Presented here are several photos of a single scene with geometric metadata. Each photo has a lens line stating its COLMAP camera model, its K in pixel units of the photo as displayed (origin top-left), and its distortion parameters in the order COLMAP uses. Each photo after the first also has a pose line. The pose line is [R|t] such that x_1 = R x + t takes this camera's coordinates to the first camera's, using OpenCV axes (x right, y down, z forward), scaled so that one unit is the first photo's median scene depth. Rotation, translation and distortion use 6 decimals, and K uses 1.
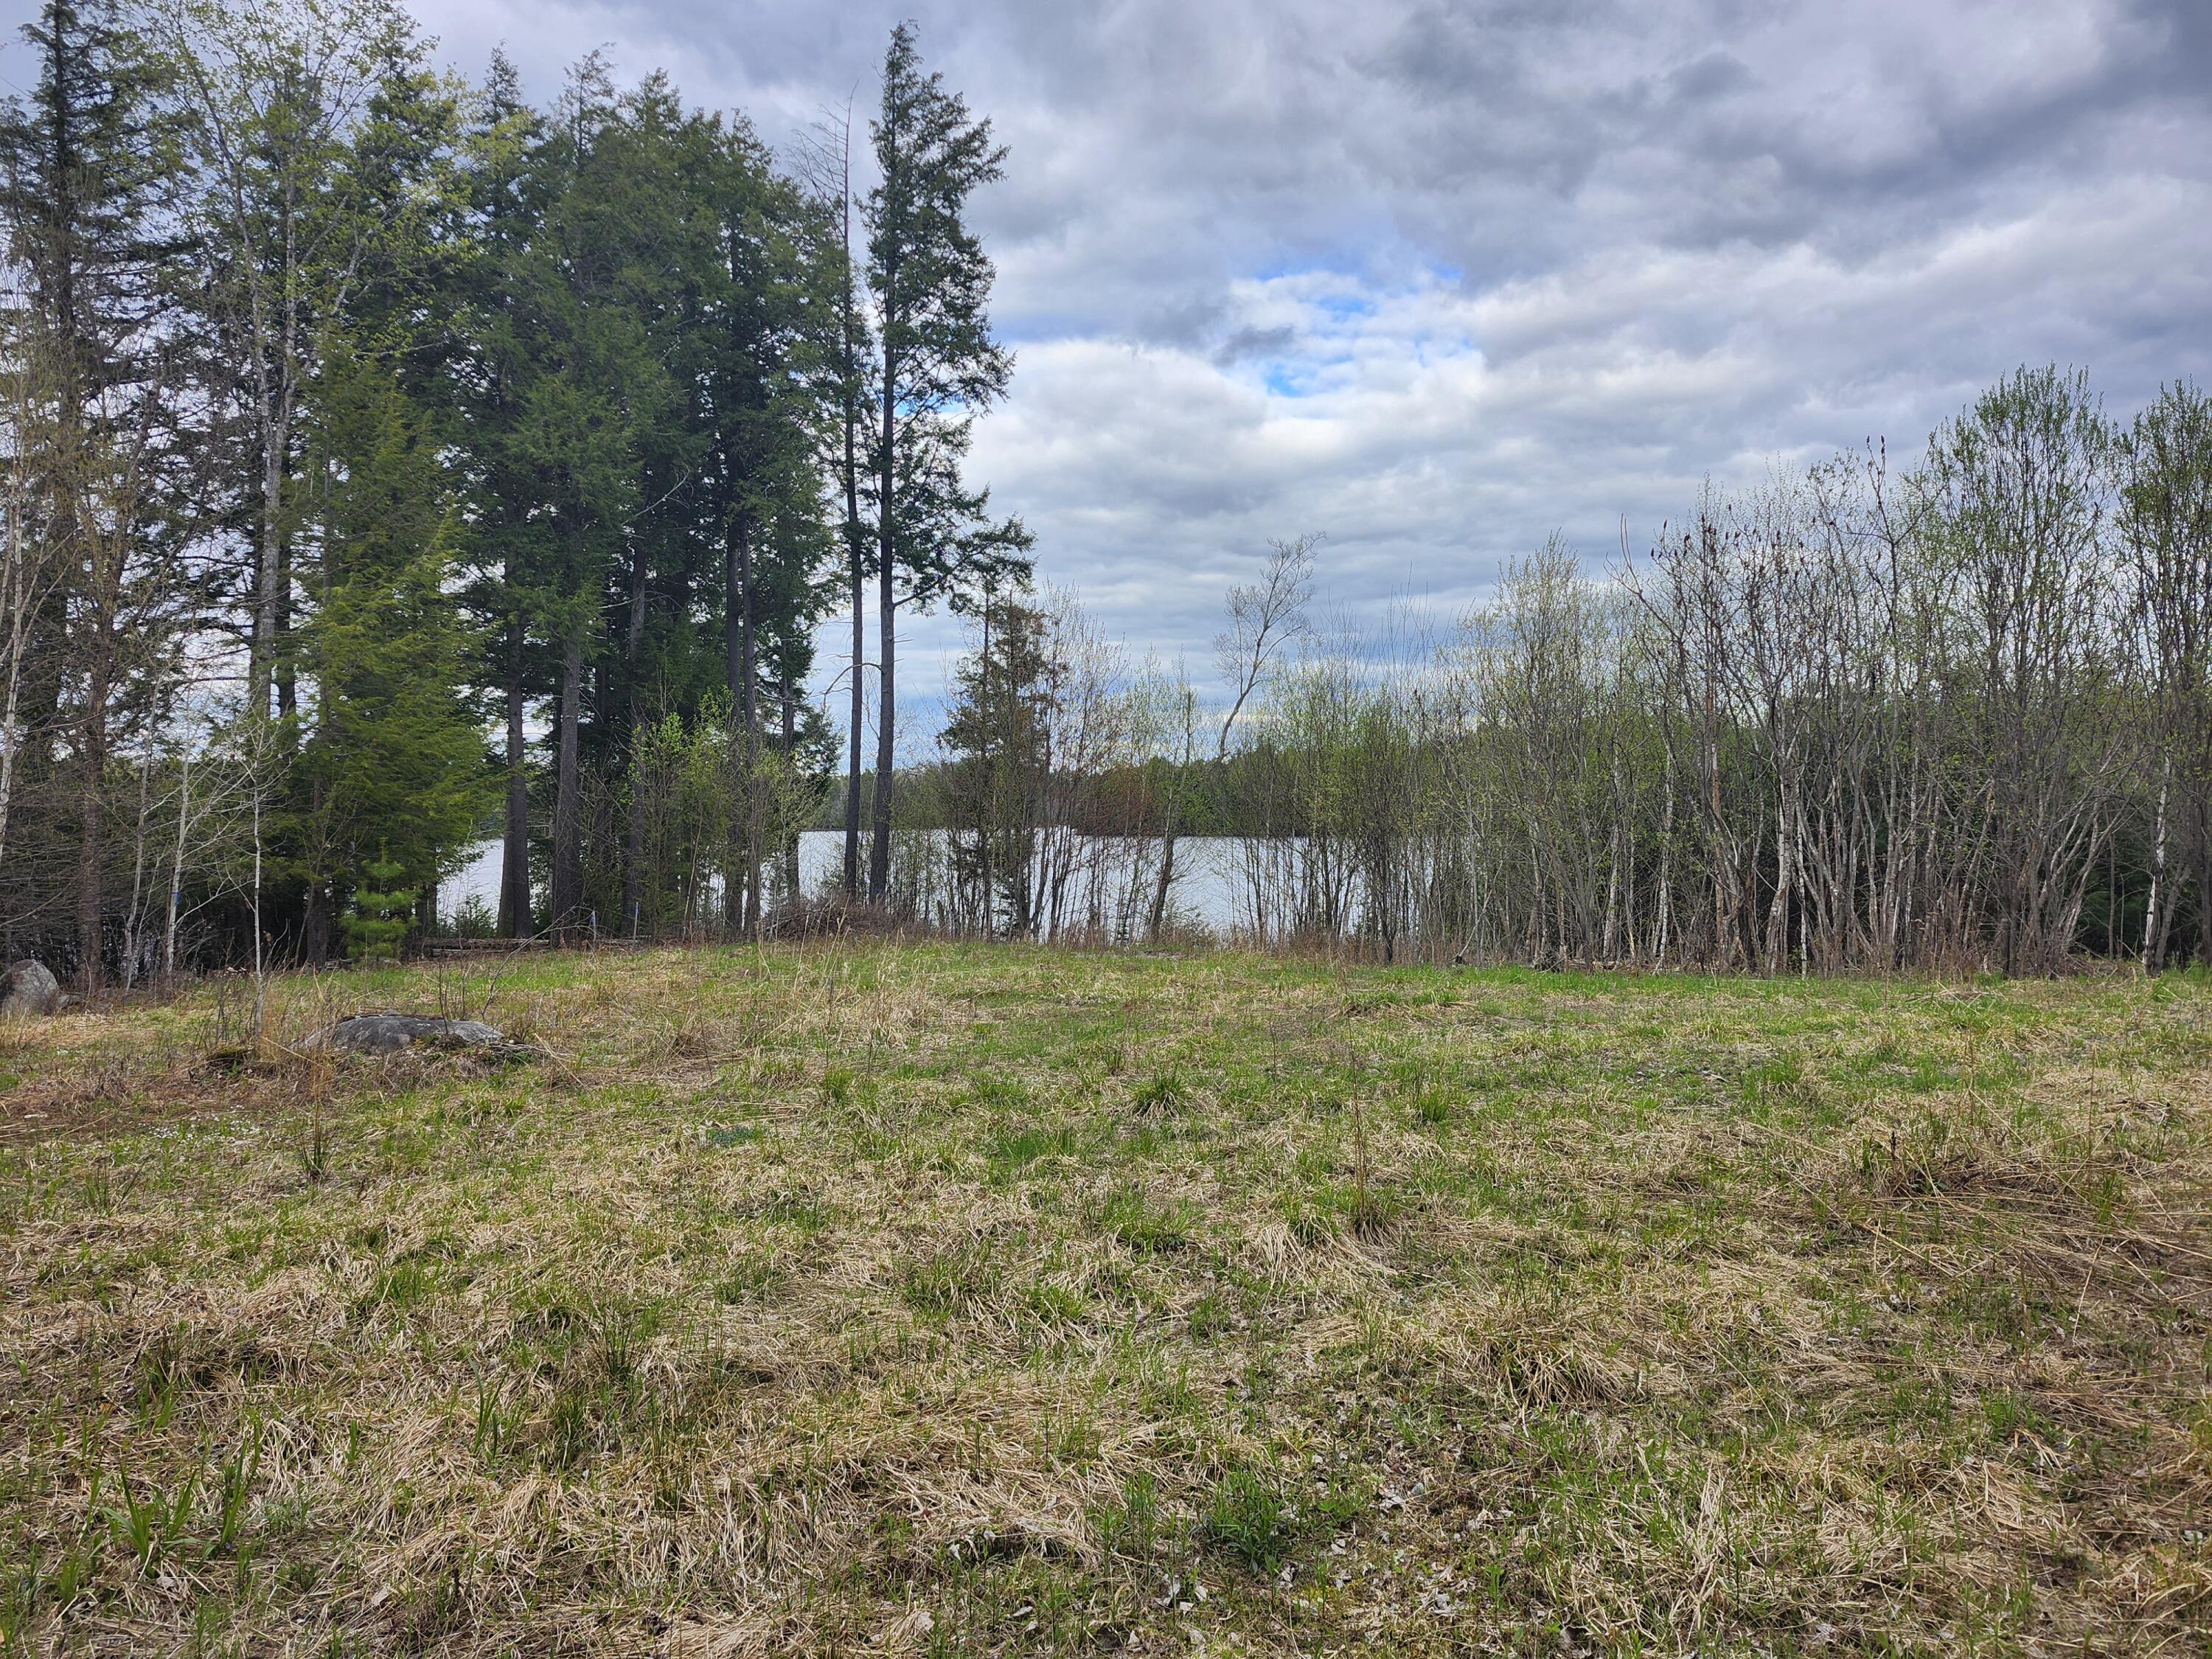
lens RADIAL K [[1598.7, 0, 1106.0], [0, 1598.7, 829.5], [0, 0, 1]] dist [0.118081, -0.086461]
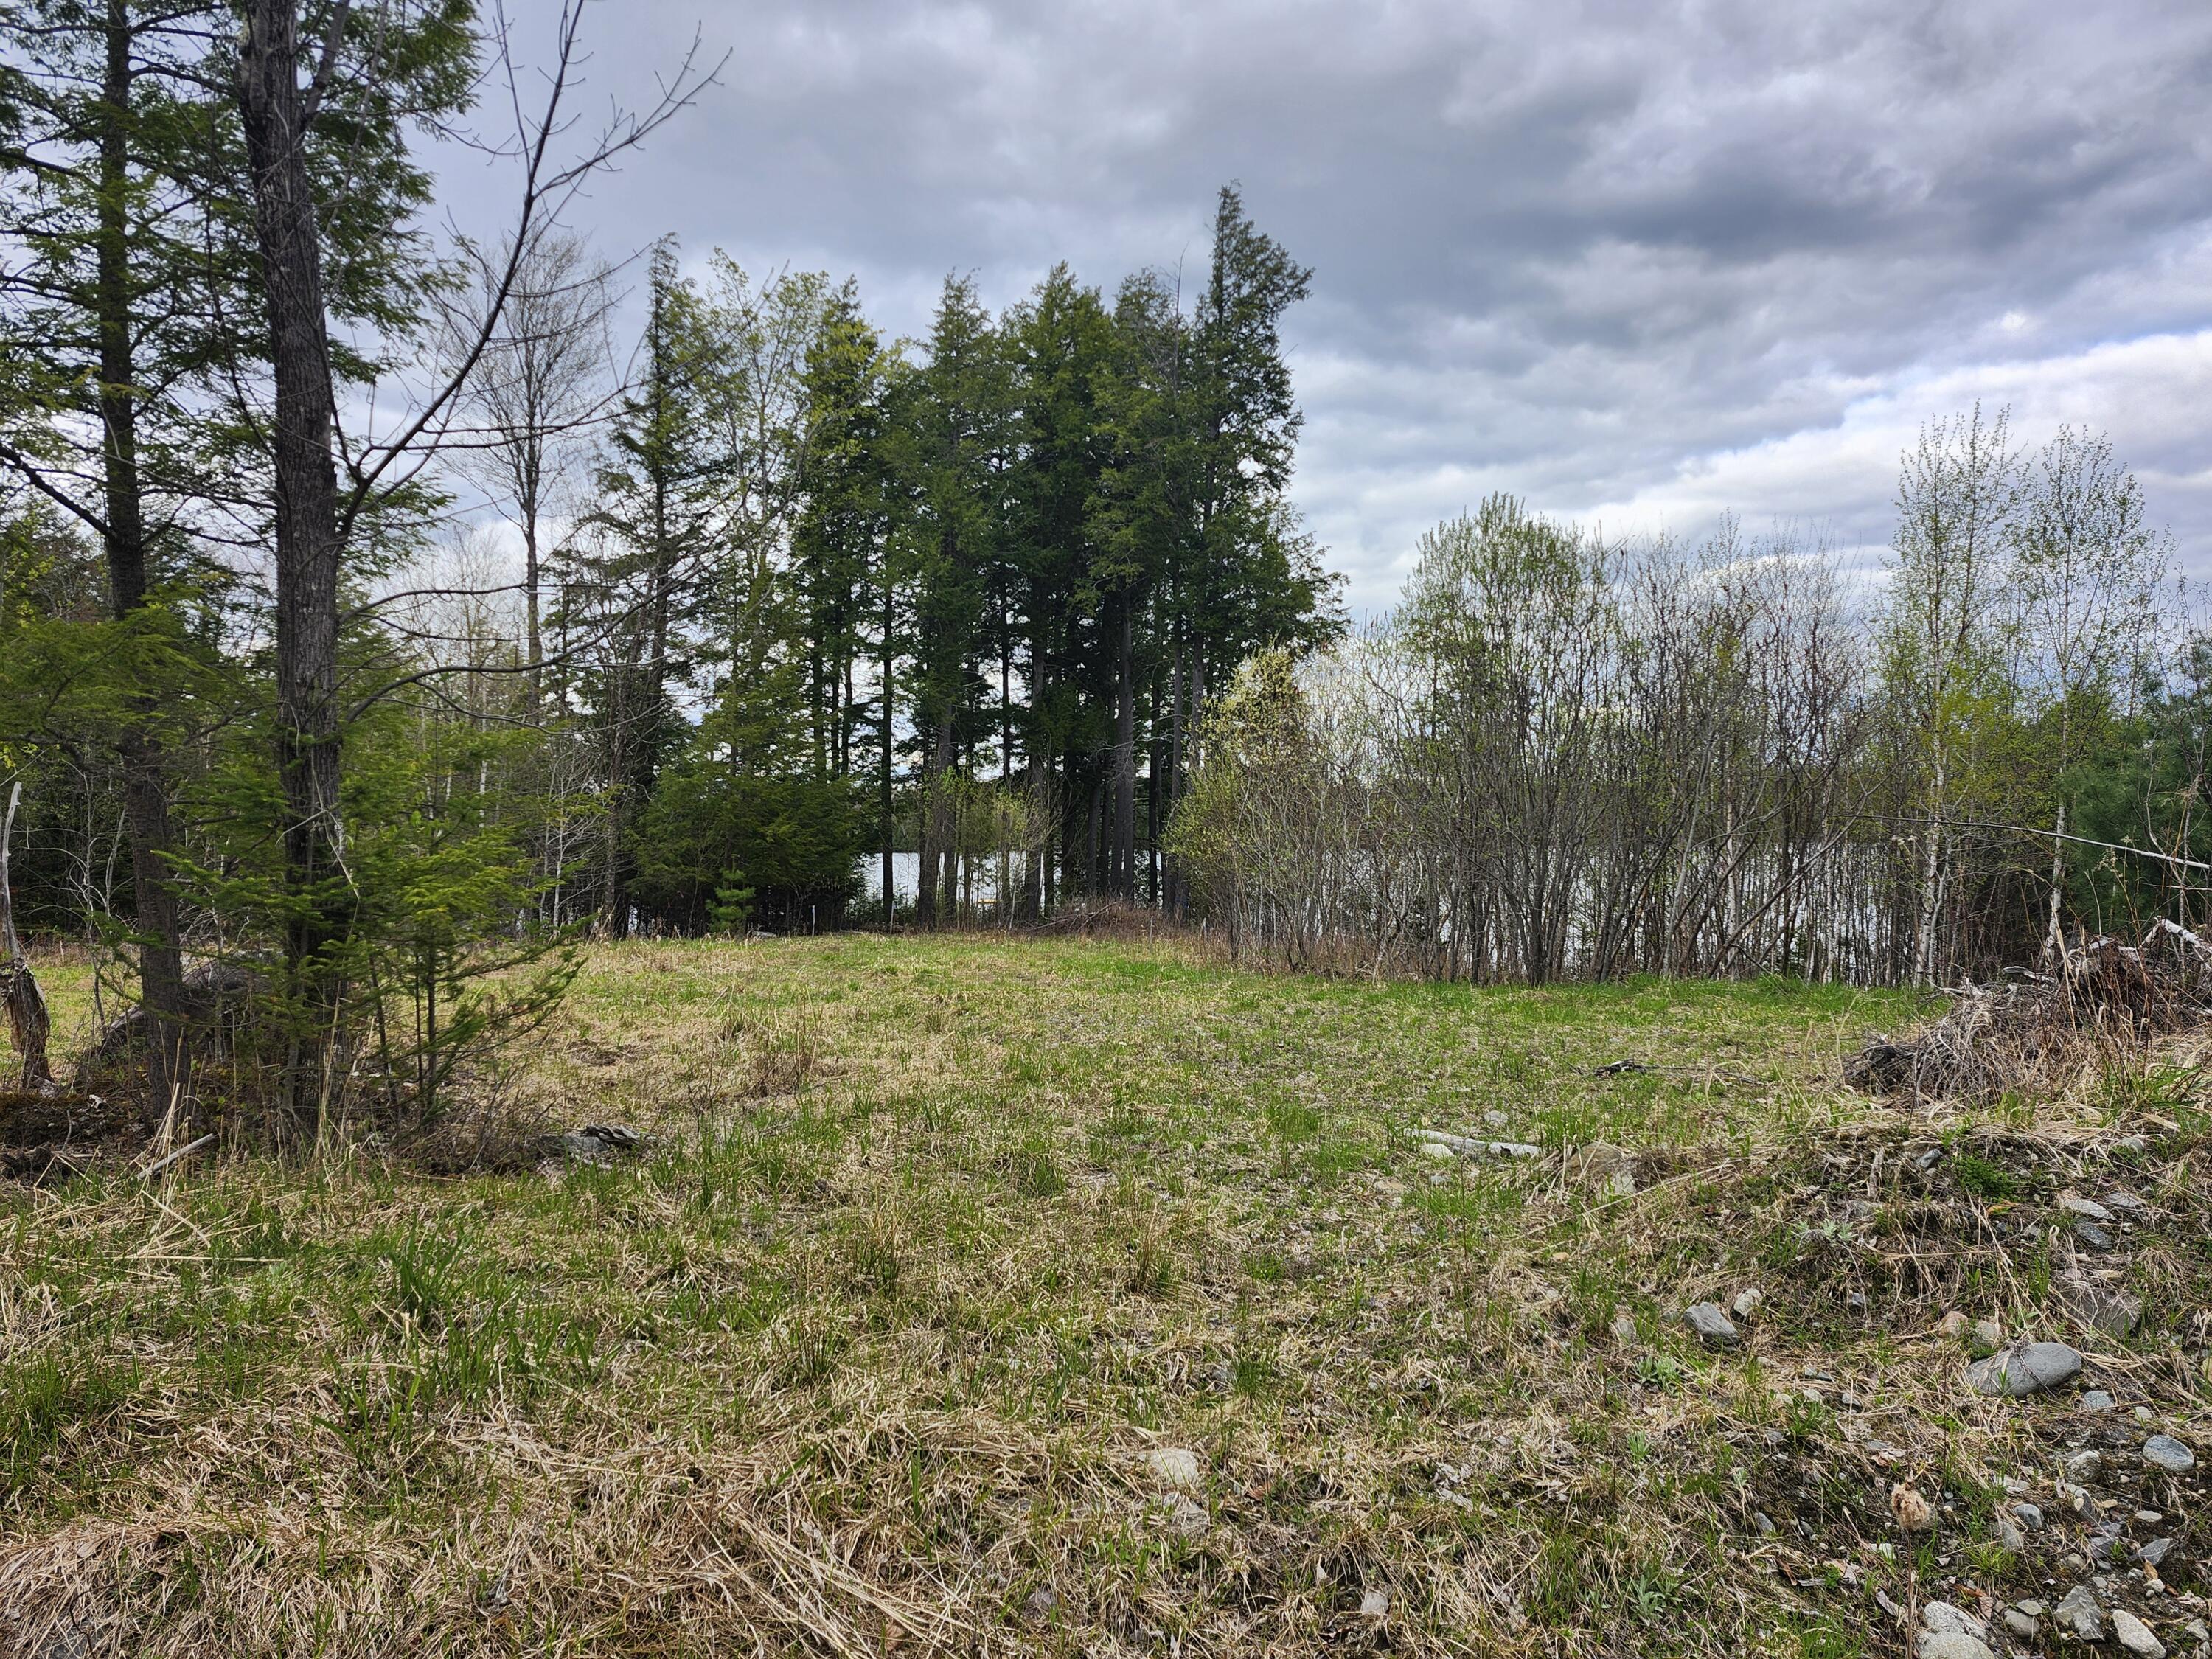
lens RADIAL K [[1598.7, 0, 1106.0], [0, 1598.7, 829.5], [0, 0, 1]] dist [0.118081, -0.086461]
pose [[0.871985, -0.006833, -0.489485, 0.378333], [0.004263, 0.999971, -0.006365, -0.004957], [0.489514, 0.003463, 0.871989, -0.095614]]
